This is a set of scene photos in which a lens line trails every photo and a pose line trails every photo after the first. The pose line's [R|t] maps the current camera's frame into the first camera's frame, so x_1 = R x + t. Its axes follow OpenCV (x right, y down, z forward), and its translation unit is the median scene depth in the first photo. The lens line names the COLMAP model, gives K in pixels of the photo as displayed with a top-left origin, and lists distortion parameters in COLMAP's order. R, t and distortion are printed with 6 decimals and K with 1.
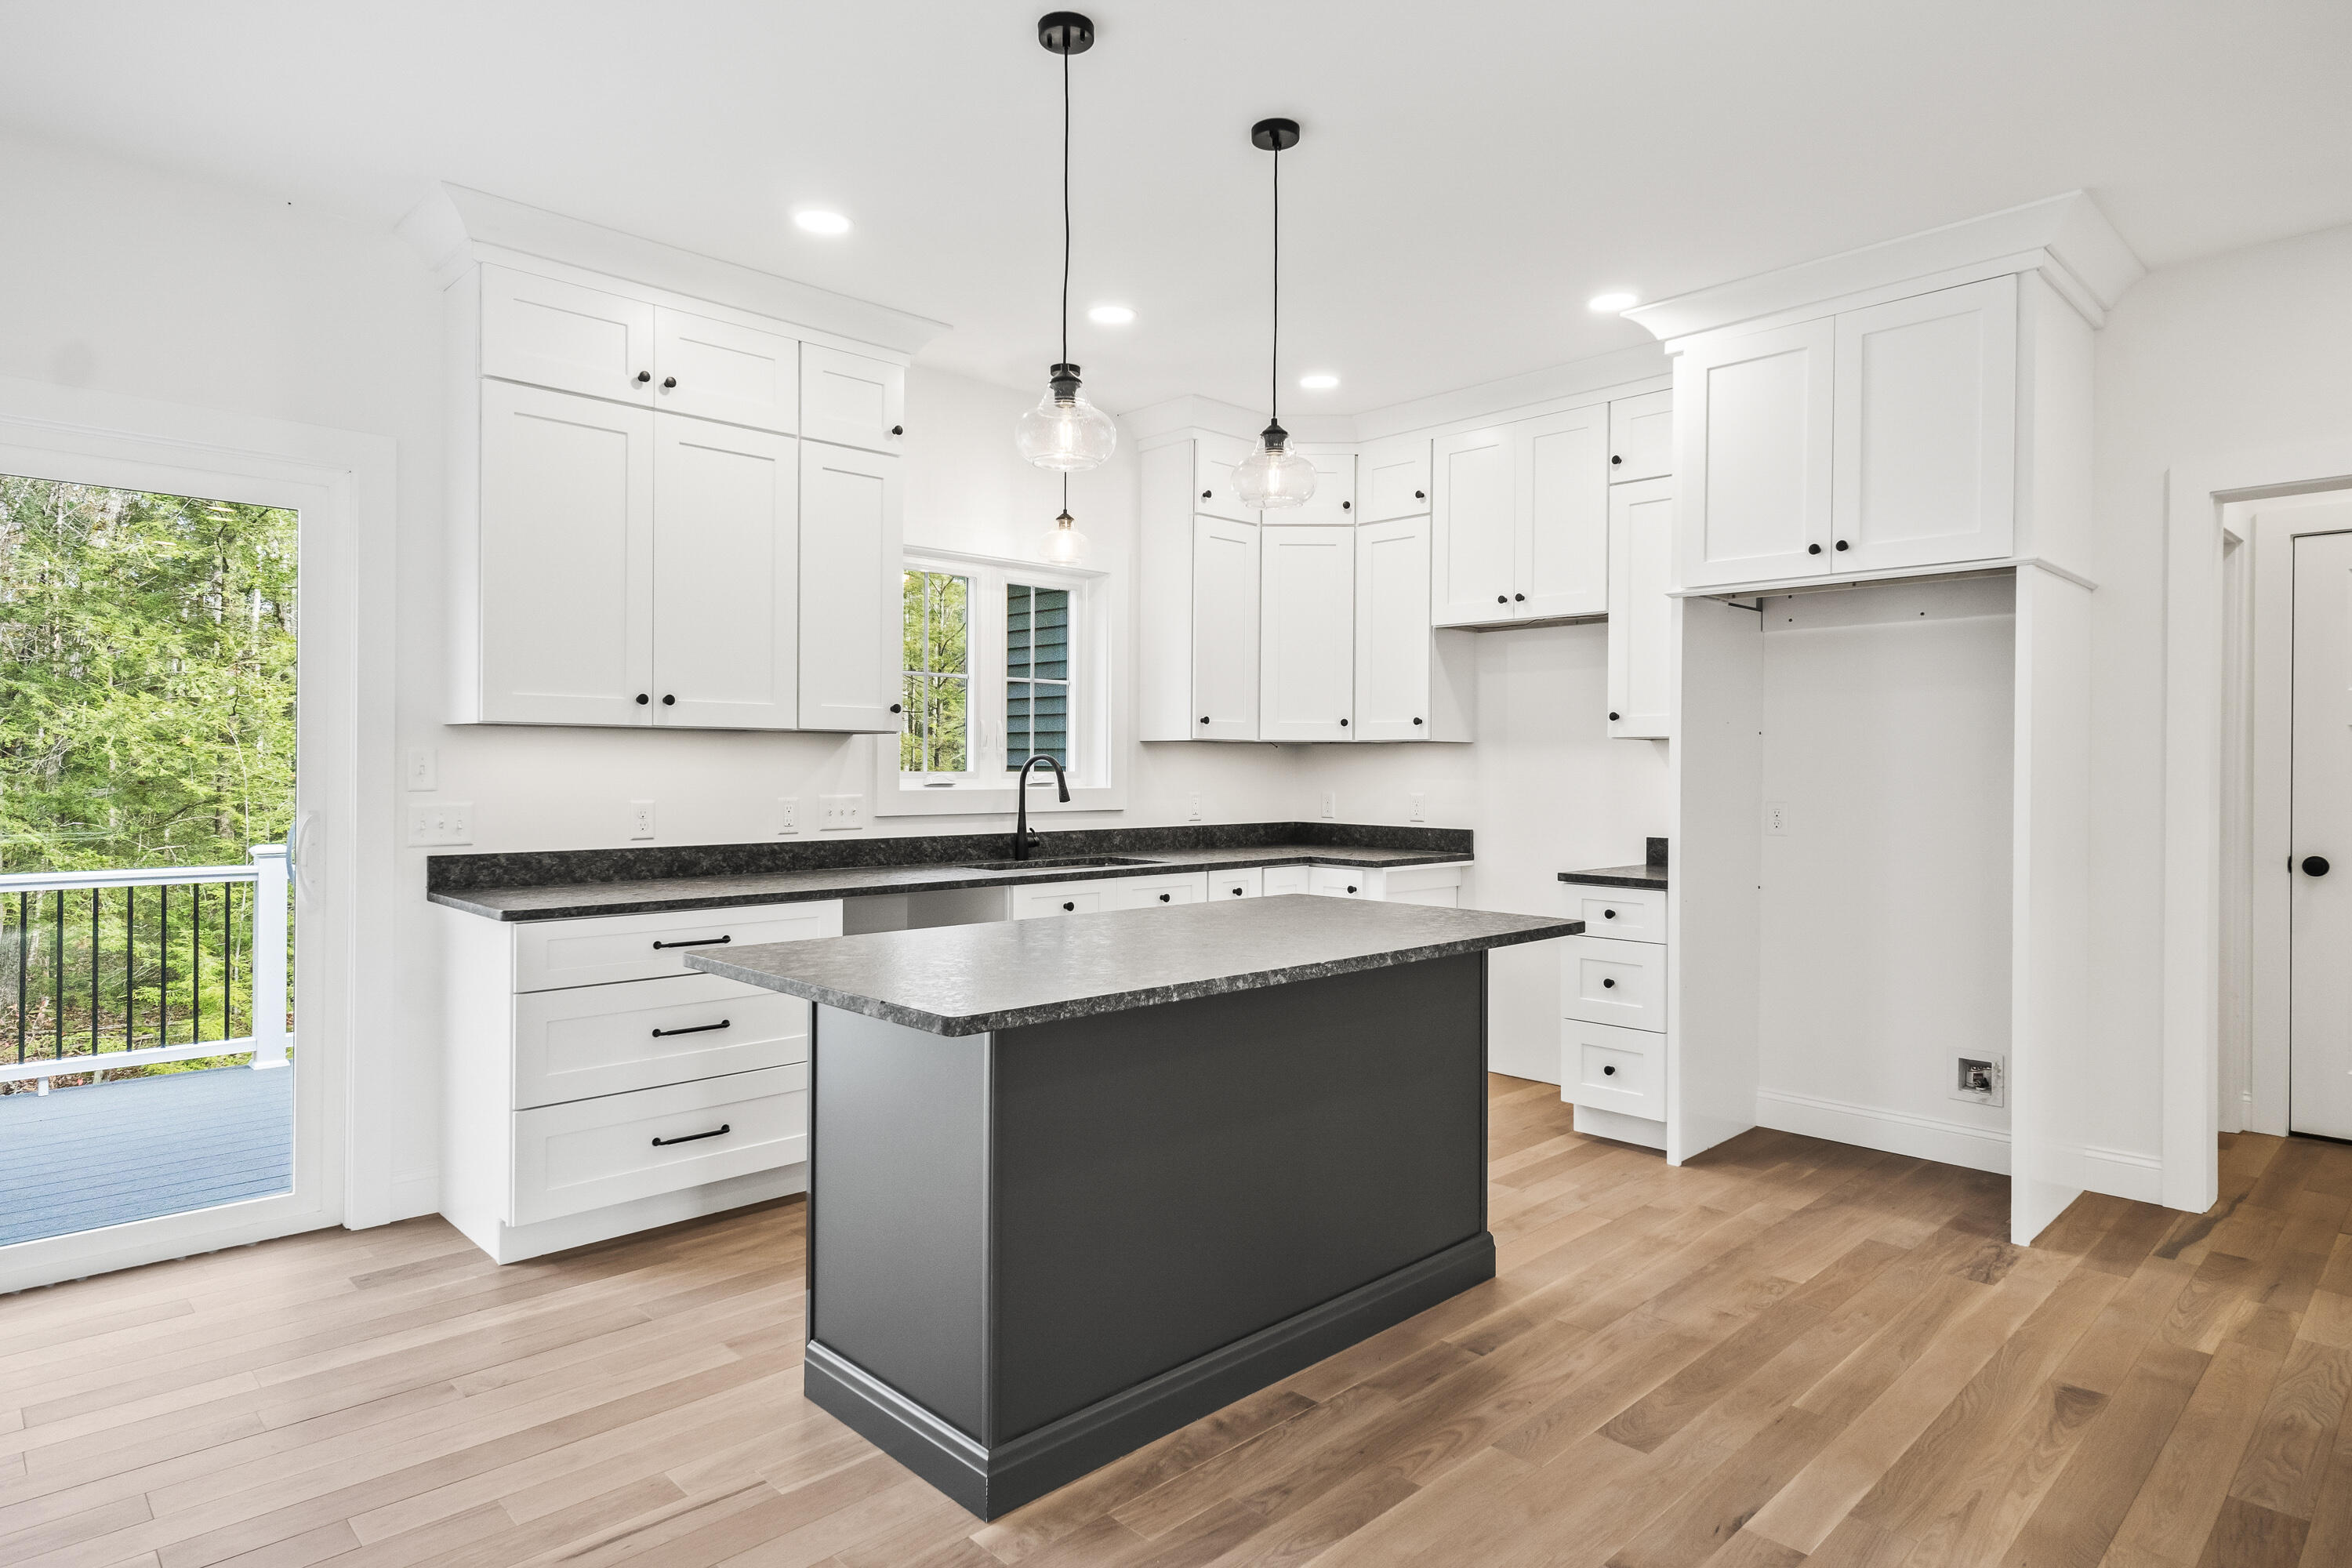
lens RADIAL K [[1310.9, 0, 1179.5], [0, 1310.9, 778.8], [0, 0, 1]] dist [0.010992, -0.000811]
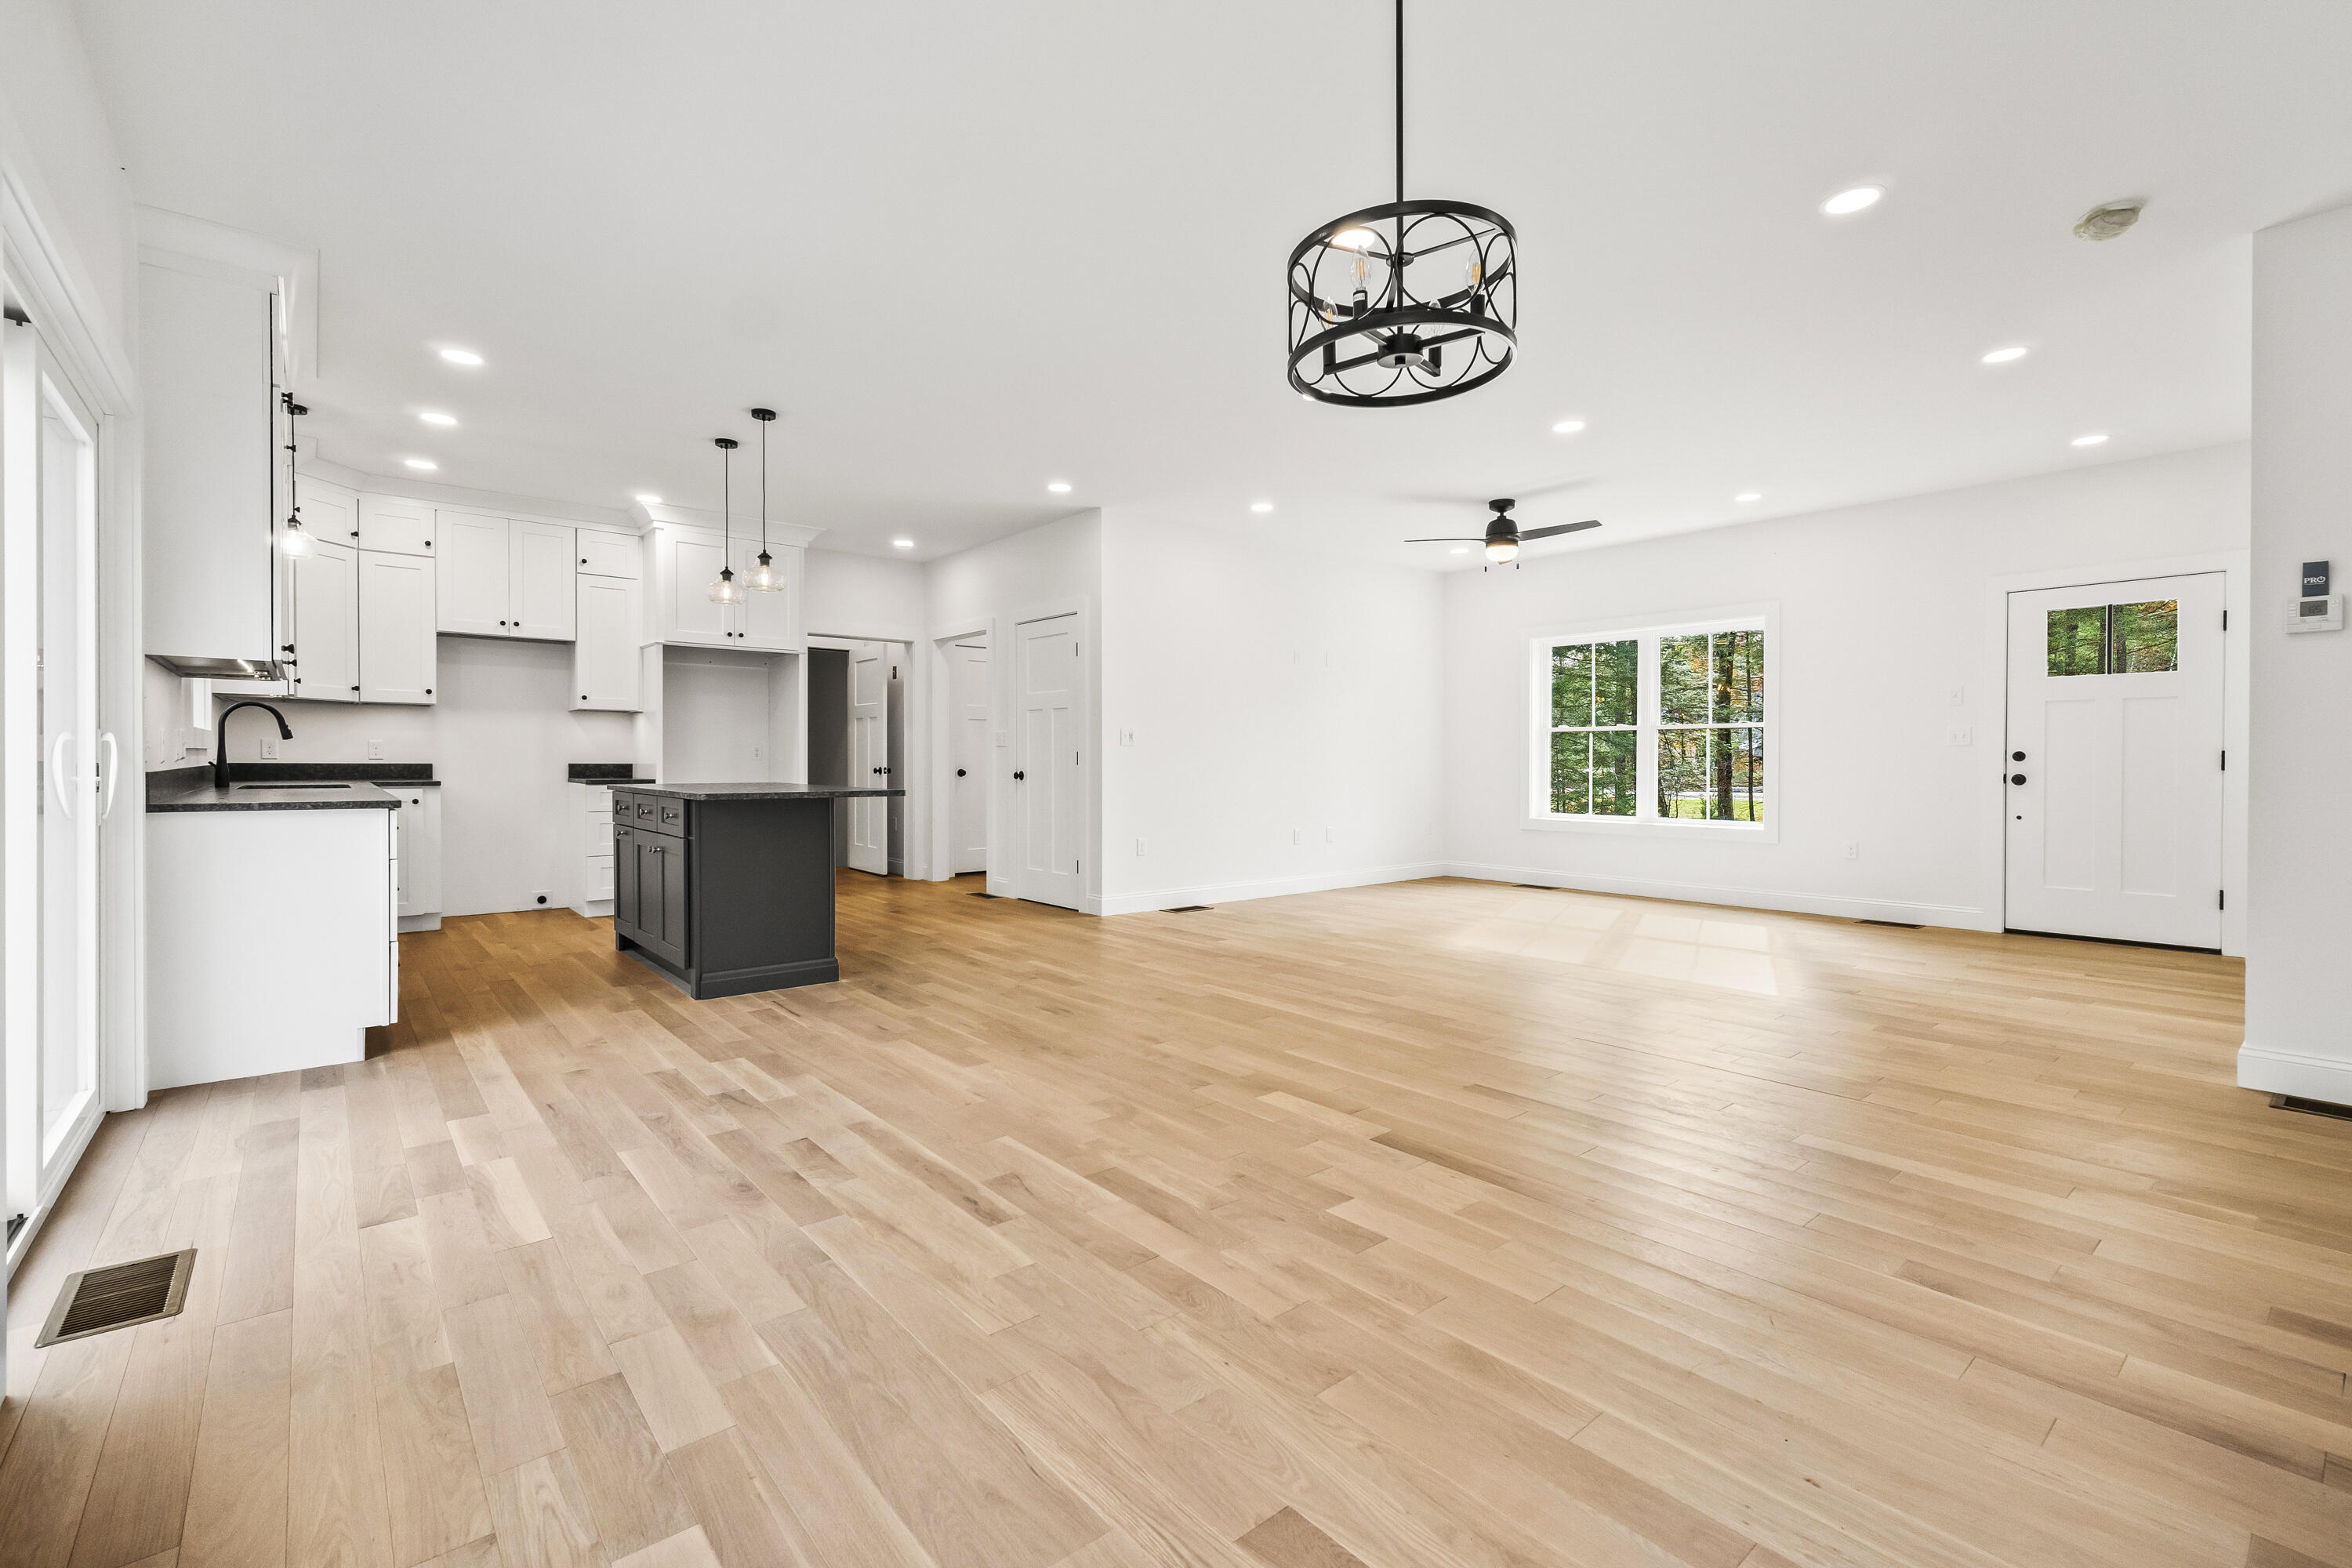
lens RADIAL K [[1022.1, 0, 1166.1], [0, 1022.1, 774.7], [0, 0, 1]] dist [0.001983, 0.000538]
pose [[0.078122, -0.018744, 0.996768, -1.001295], [0.005167, 0.999817, 0.018396, 0.037656], [-0.996930, 0.003713, 0.078204, 0.052732]]
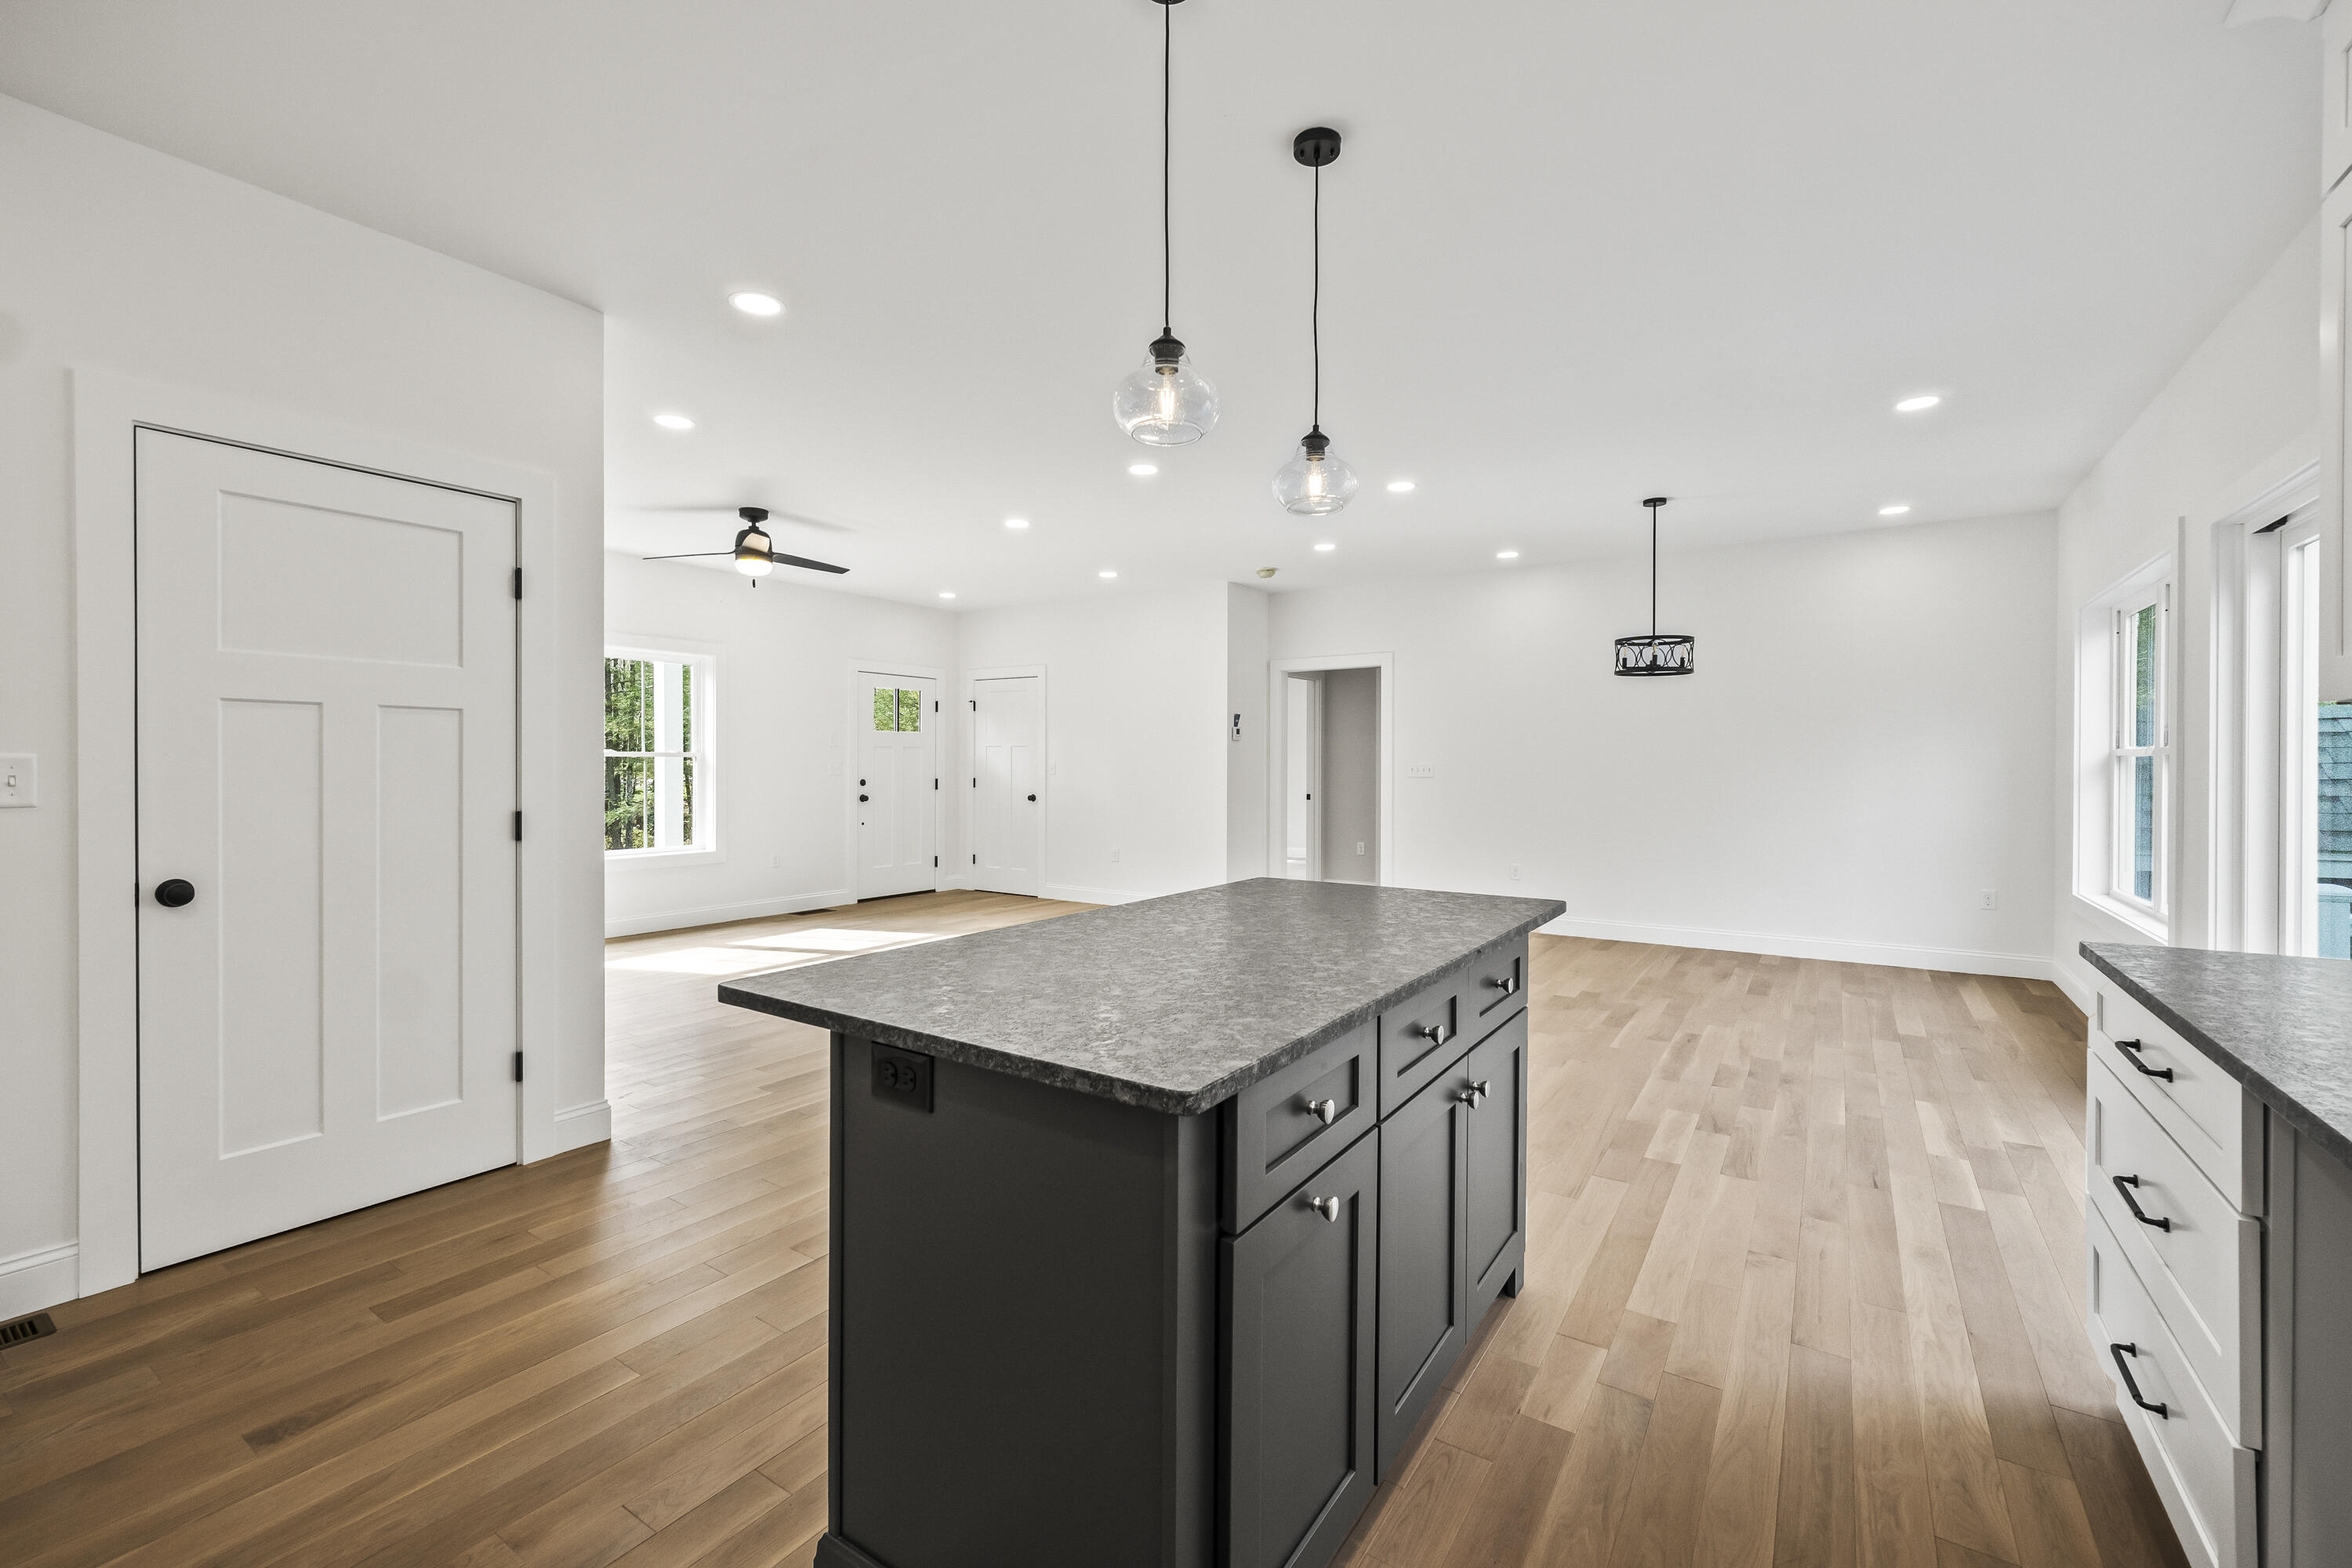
lens RADIAL K [[985.9, 0, 1181.8], [0, 985.9, 769.7], [0, 0, 1]] dist [0.002596, -0.000240]
pose [[-0.977369, -0.009581, -0.211327, 0.153342], [-0.011678, 0.999894, 0.008679, -0.002059], [0.211221, 0.010950, -0.977377, 0.991101]]
